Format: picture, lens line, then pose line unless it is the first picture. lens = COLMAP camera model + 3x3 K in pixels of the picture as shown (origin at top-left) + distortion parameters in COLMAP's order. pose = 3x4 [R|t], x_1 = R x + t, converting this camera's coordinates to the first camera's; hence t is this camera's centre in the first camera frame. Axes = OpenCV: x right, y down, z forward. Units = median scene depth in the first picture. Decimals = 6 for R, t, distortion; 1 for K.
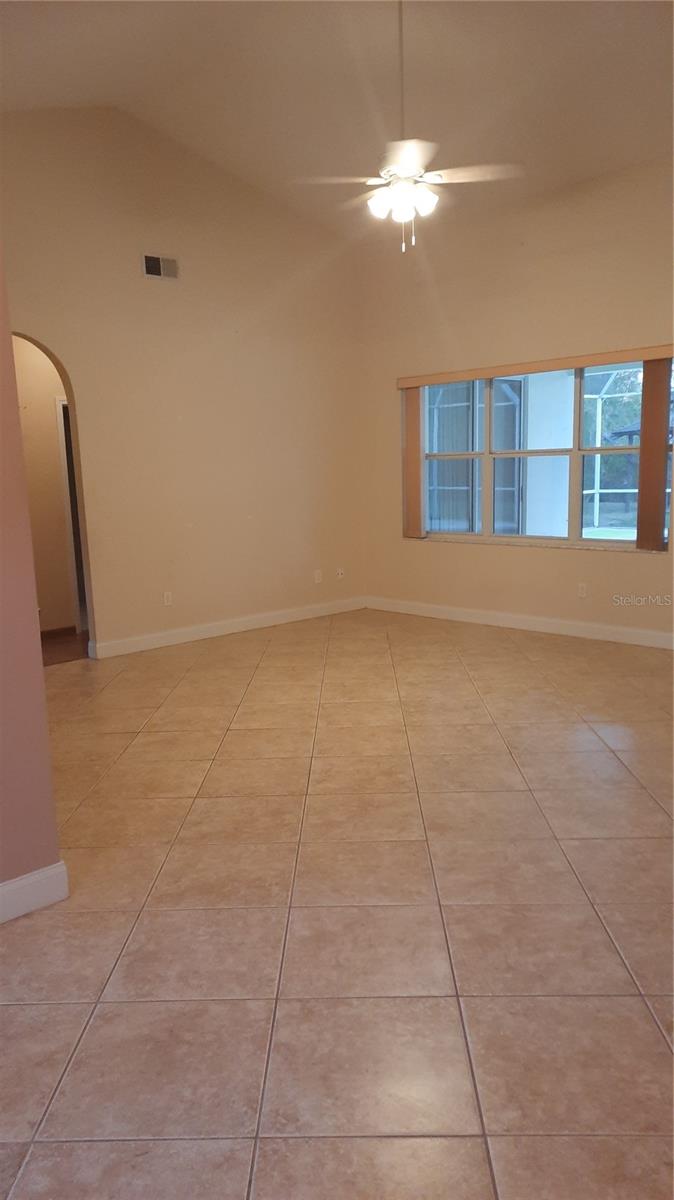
lens RADIAL K [[865.8, 0, 334.9], [0, 865.8, 613.6], [0, 0, 1]] dist [0.081494, -0.077142]
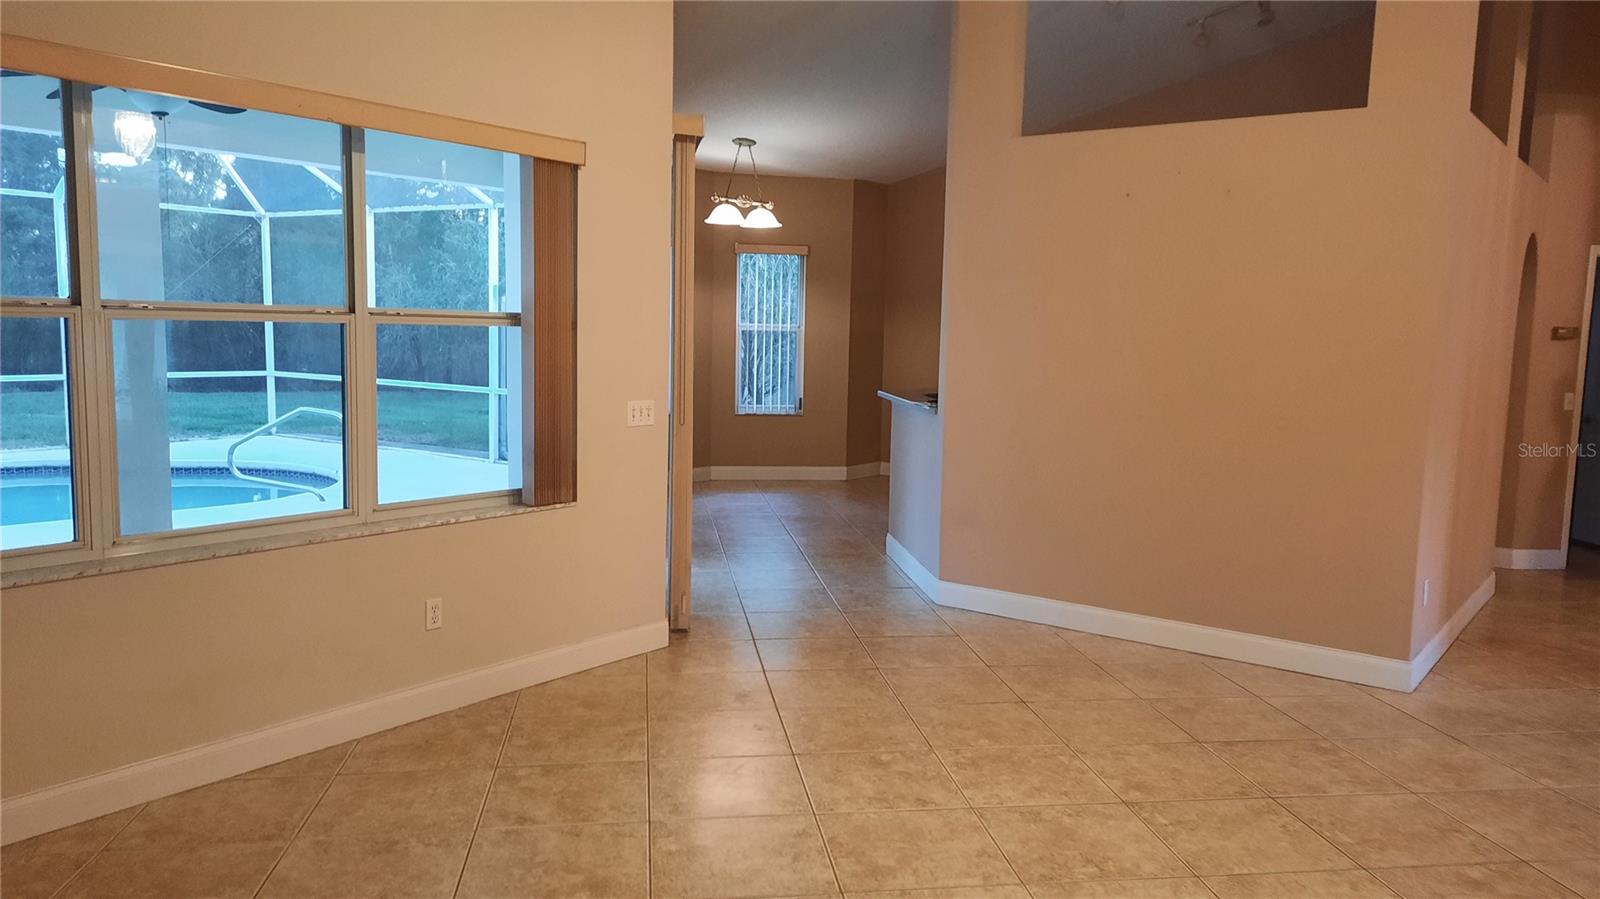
lens RADIAL K [[1154.3, 0, 816.5], [0, 1154.3, 451.7], [0, 0, 1]] dist [0.081494, -0.077142]
pose [[-0.172593, -0.082919, 0.981497, -0.587602], [0.152021, 0.982269, 0.109717, -0.245096], [-0.973191, 0.168144, -0.156928, 1.447204]]
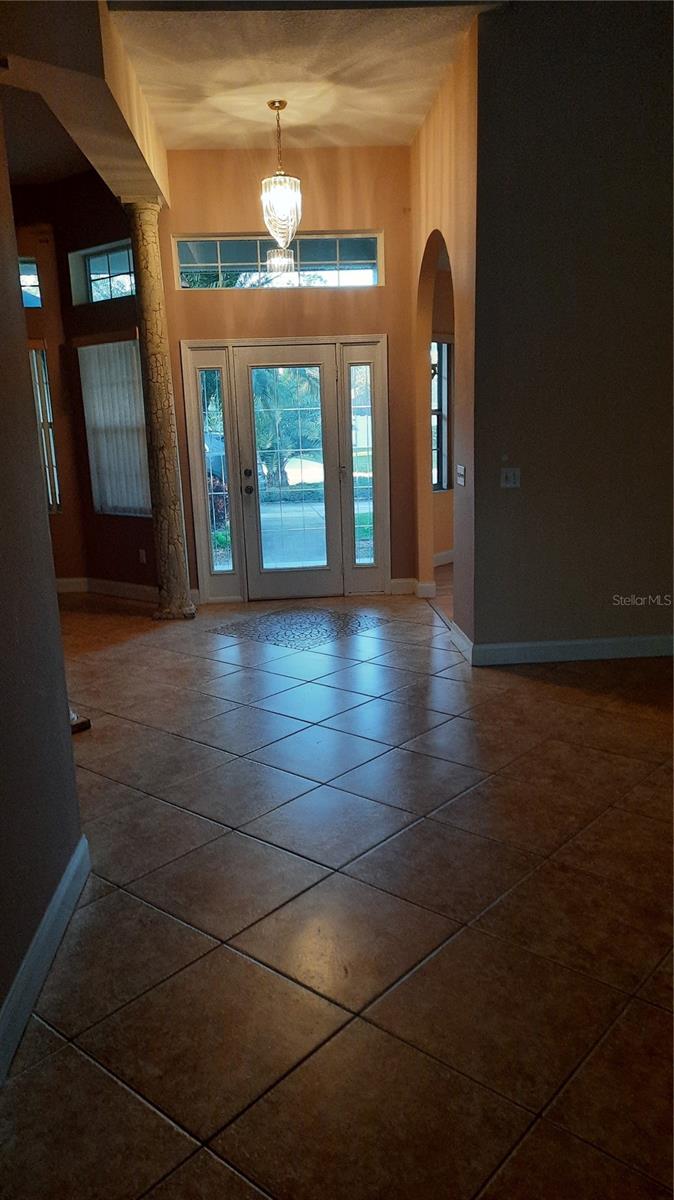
lens RADIAL K [[865.8, 0, 334.9], [0, 865.8, 613.6], [0, 0, 1]] dist [0.081494, -0.077142]
pose [[-0.633861, 0.223213, -0.740538, 0.774108], [-0.077402, 0.934339, 0.347880, -0.240999], [0.769565, 0.277826, -0.574963, 1.228898]]
